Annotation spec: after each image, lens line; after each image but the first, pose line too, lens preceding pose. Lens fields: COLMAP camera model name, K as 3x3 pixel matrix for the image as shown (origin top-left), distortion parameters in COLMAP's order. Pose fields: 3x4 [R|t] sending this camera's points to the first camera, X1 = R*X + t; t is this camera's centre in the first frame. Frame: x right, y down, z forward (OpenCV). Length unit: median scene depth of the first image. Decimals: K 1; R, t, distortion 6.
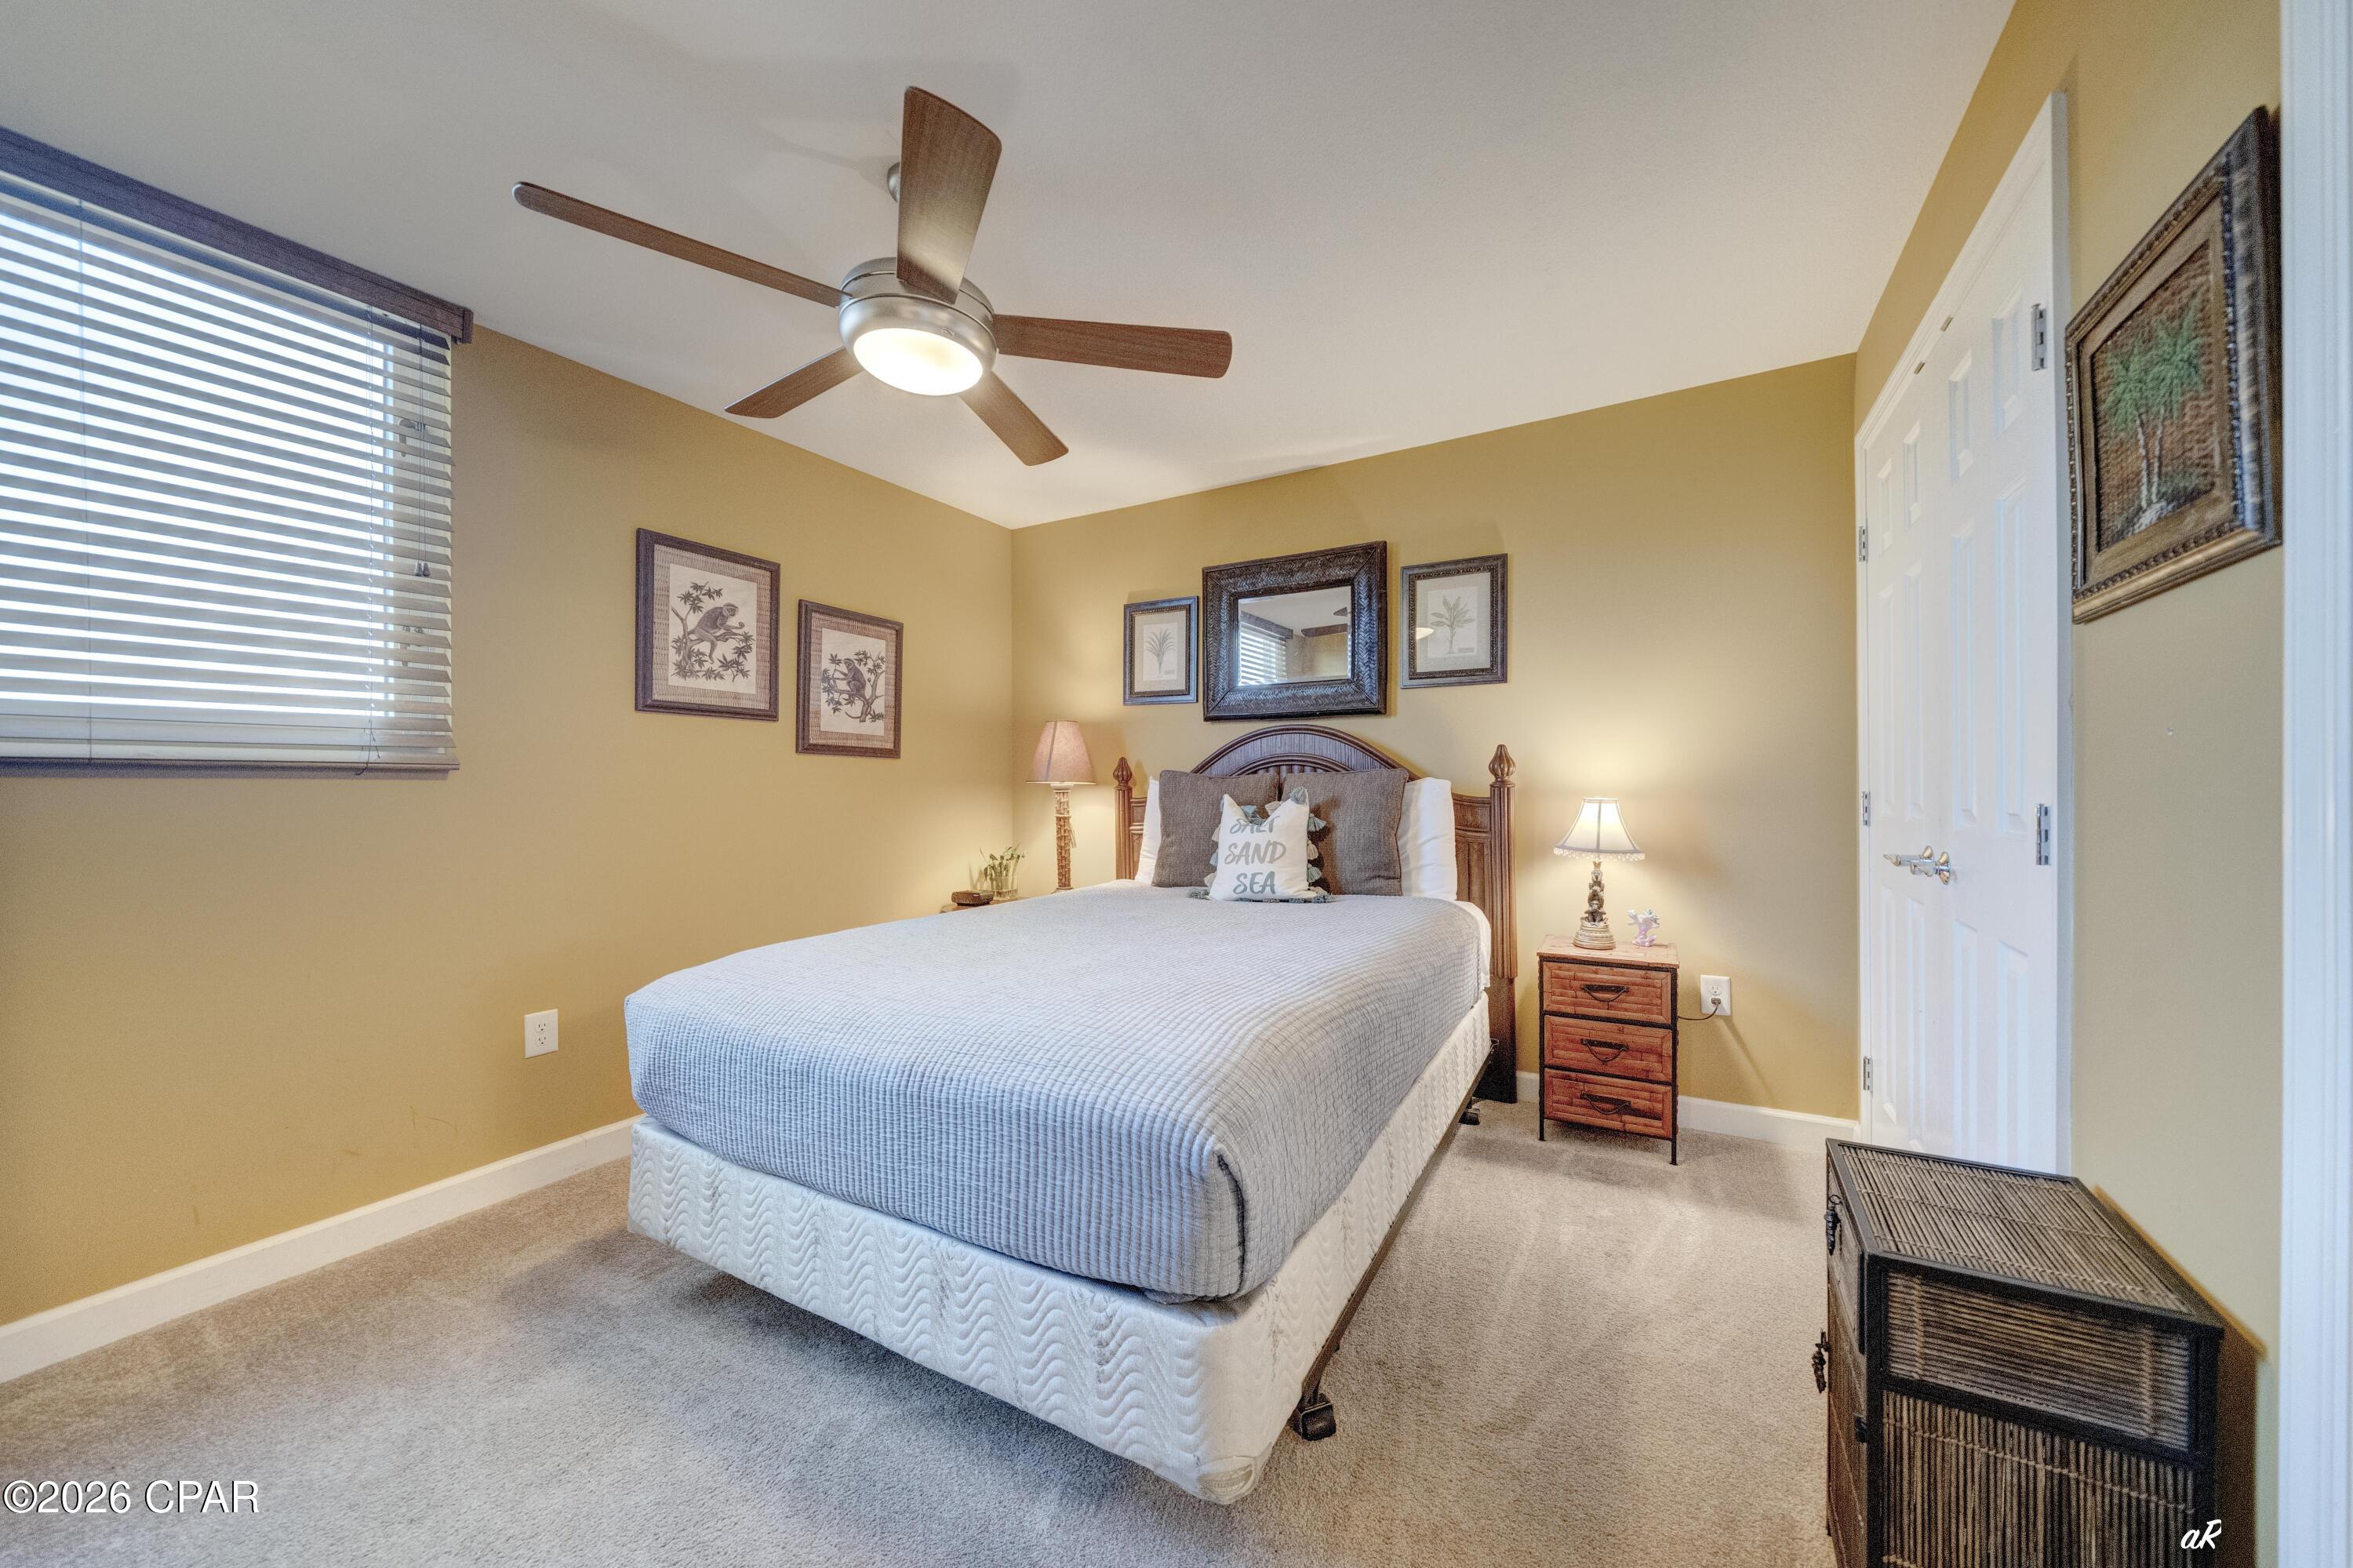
lens RADIAL K [[822.2, 0, 1188.9], [0, 822.2, 781.3], [0, 0, 1]] dist [-0.001219, 0.000055]
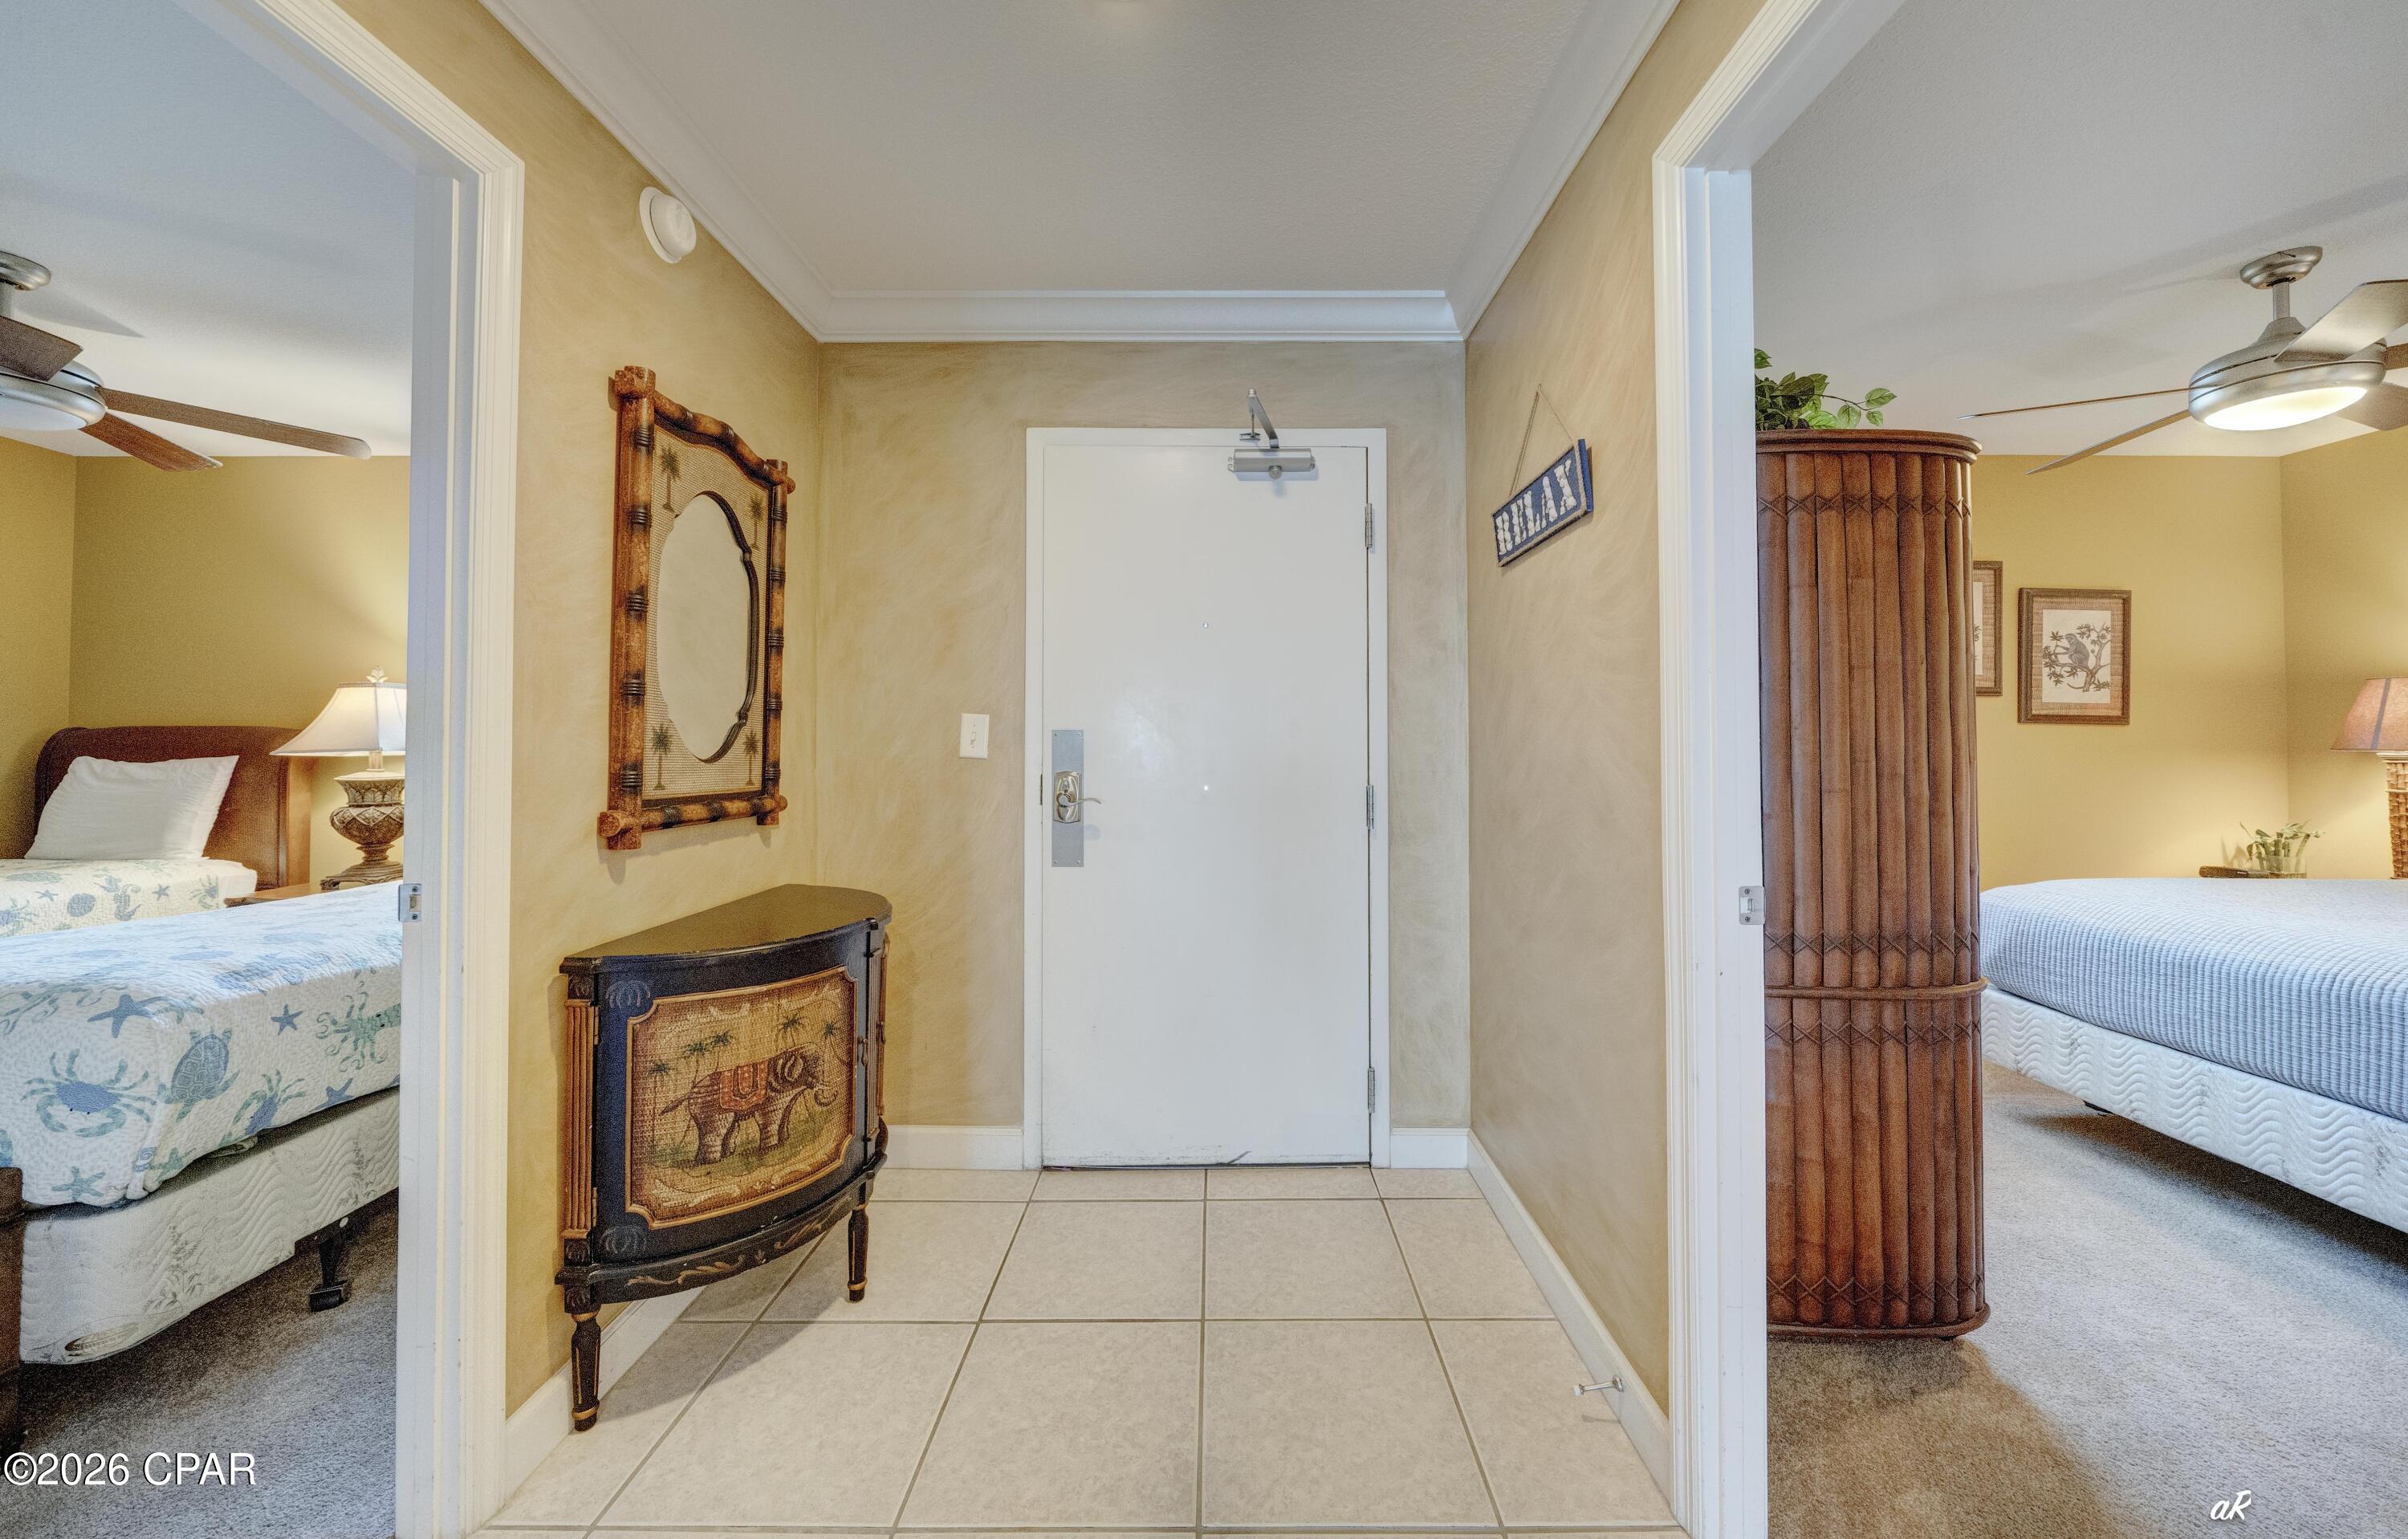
lens RADIAL K [[832.0, 0, 1226.1], [0, 832.0, 723.1], [0, 0, 1]] dist [-0.006772, 0.000146]
pose [[0.503940, -0.013924, -0.863627, -0.037671], [-0.001017, 0.999860, -0.016714, -0.012772], [0.863738, 0.009302, 0.503855, -0.489404]]
